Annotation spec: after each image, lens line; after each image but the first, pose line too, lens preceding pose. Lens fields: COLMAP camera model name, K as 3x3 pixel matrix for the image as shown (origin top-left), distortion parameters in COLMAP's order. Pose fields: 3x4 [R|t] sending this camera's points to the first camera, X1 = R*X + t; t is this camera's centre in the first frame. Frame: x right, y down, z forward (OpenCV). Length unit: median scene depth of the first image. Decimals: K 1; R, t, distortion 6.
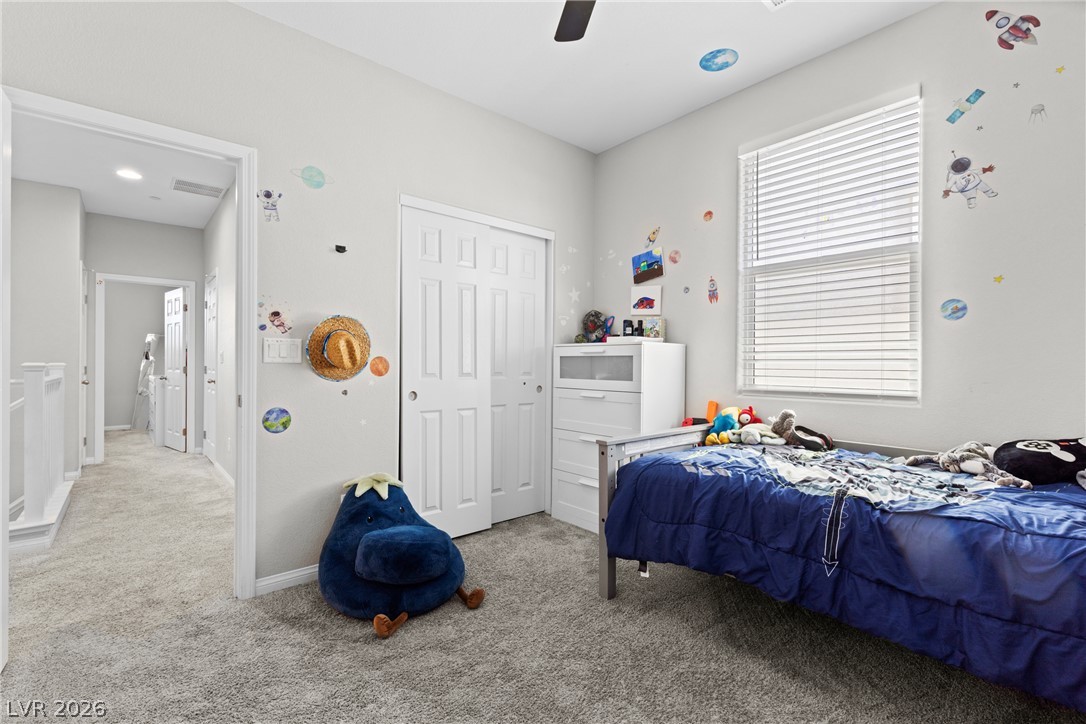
lens RADIAL K [[482.8, 0, 550.4], [0, 482.8, 364.8], [0, 0, 1]] dist [-0.003179, -0.000264]
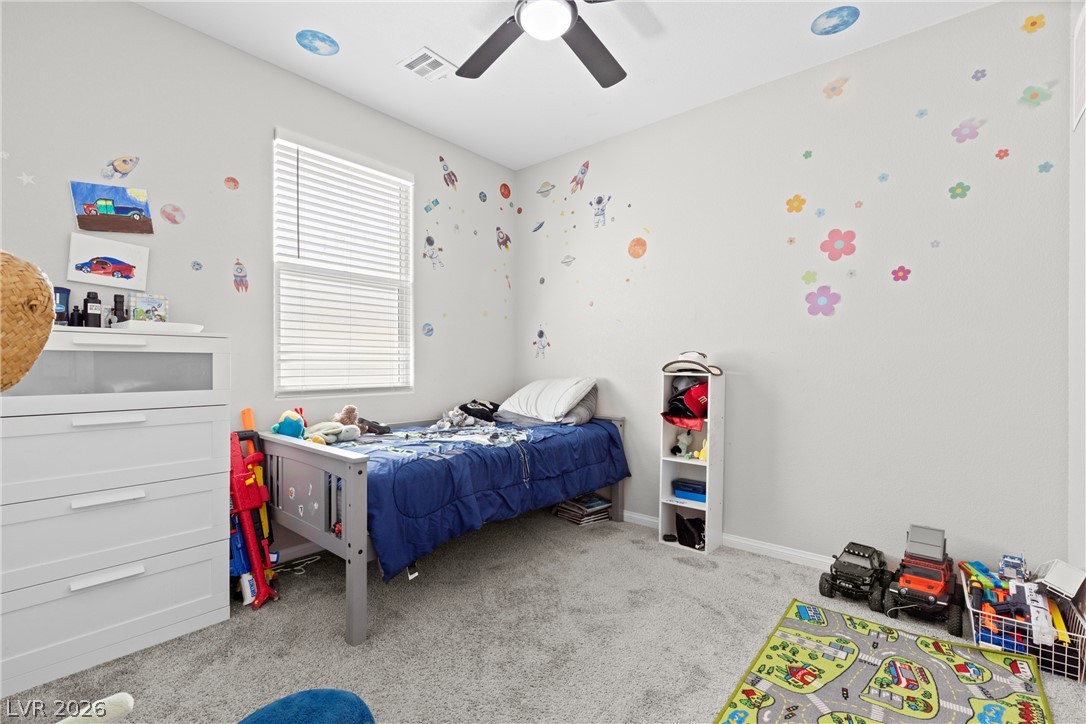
lens RADIAL K [[485.9, 0, 551.1], [0, 485.9, 367.1], [0, 0, 1]] dist [0.003585, 0.000352]
pose [[-0.159758, -0.010404, 0.987101, -0.583192], [0.000228, 0.999944, 0.010576, -0.006214], [-0.987156, 0.001915, -0.159747, 0.608264]]
